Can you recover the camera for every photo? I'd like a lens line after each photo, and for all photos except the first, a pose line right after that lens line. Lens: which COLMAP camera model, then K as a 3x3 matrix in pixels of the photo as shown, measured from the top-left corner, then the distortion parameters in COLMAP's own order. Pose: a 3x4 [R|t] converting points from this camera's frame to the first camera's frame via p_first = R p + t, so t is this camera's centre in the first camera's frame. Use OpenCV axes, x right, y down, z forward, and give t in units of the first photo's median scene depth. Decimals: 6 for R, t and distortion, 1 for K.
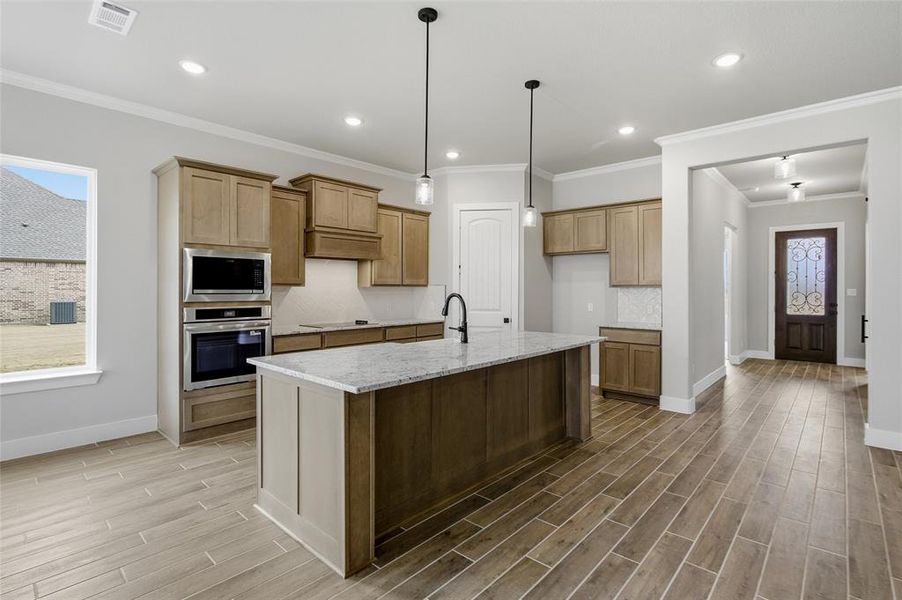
lens RADIAL K [[431.9, 0, 451.9], [0, 431.9, 287.8], [0, 0, 1]] dist [-0.017258, 0.000207]
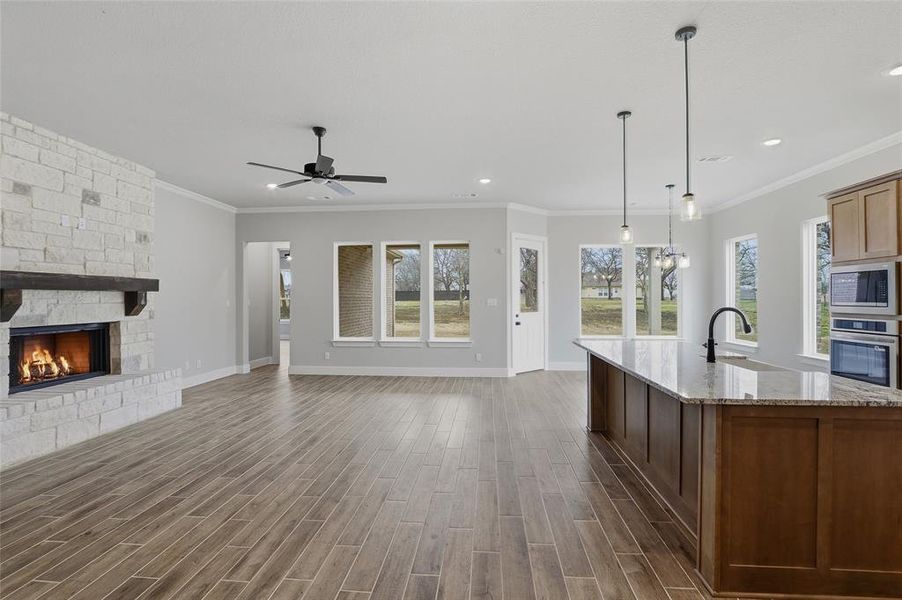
lens RADIAL K [[427.1, 0, 457.6], [0, 427.1, 296.6], [0, 0, 1]] dist [-0.015500, 0.001021]
pose [[-0.785072, -0.004340, -0.619389, 0.709412], [-0.000008, 0.999976, -0.006997, -0.001872], [0.619404, -0.005488, -0.785053, 0.981167]]
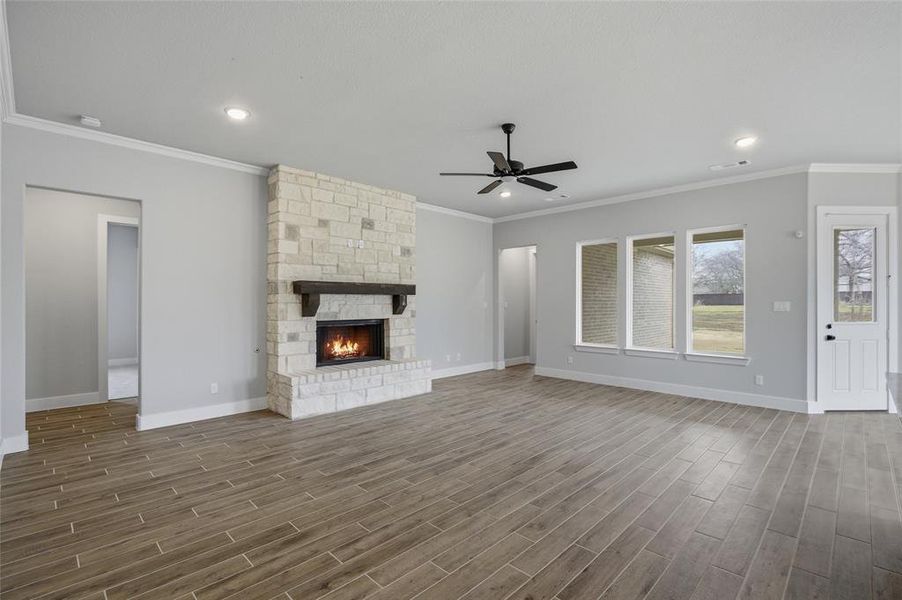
lens RADIAL K [[420.6, 0, 452.0], [0, 420.6, 301.4], [0, 0, 1]] dist [-0.020500, 0.000506]
pose [[-0.999327, -0.003585, 0.036518, 0.474149], [-0.003678, 0.999990, -0.002475, 0.000663], [-0.036508, -0.002607, -0.999330, 0.960639]]
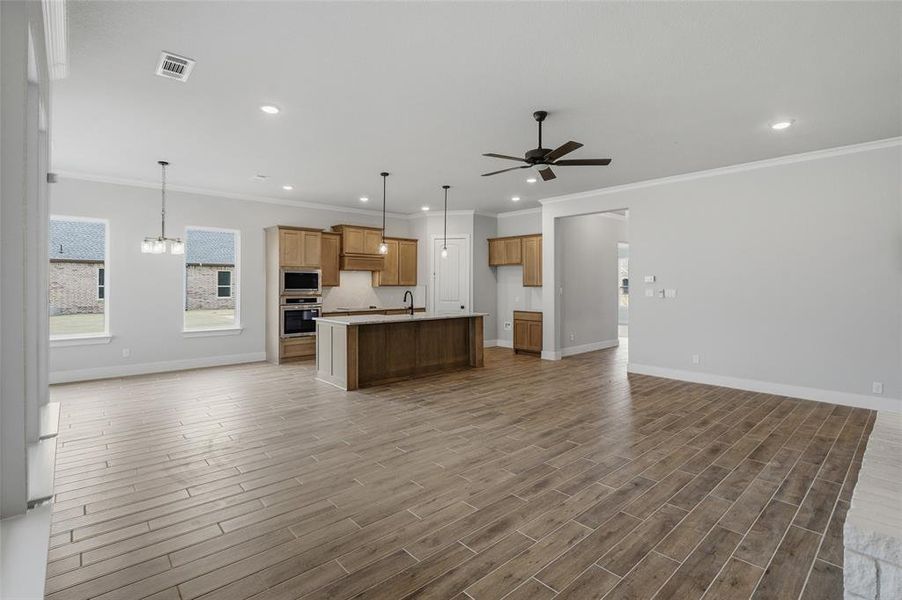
lens RADIAL K [[428.2, 0, 449.3], [0, 428.2, 282.9], [0, 0, 1]] dist [-0.029215, 0.000011]
pose [[0.994526, -0.001497, -0.104483, 0.302429], [0.001167, 0.999994, -0.003215, -0.012481], [0.104488, 0.003075, 0.994521, -0.730041]]
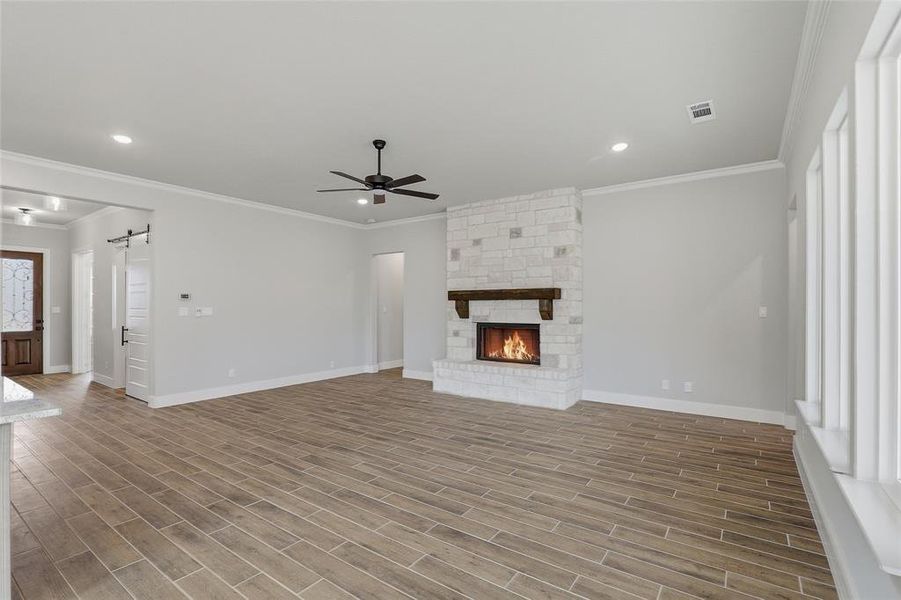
lens RADIAL K [[420.6, 0, 457.0], [0, 420.6, 304.3], [0, 0, 1]] dist [-0.019069, 0.000185]
pose [[-0.128526, 0.001233, 0.991705, -0.511462], [-0.000441, 0.999999, -0.001300, -0.005586], [-0.991706, -0.000604, -0.128526, 0.077143]]
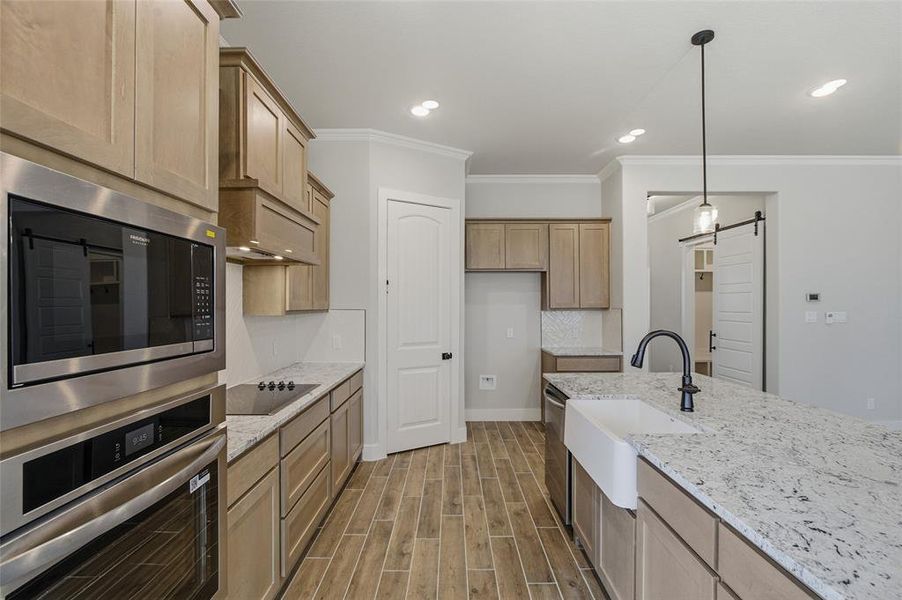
lens RADIAL K [[427.7, 0, 451.0], [0, 427.7, 300.0], [0, 0, 1]] dist [0.000038, 0.000053]
pose [[0.740462, 0.003499, 0.672089, -0.451919], [0.004274, 0.999942, -0.009914, -0.017435], [-0.672084, 0.010213, 0.740404, 0.554371]]
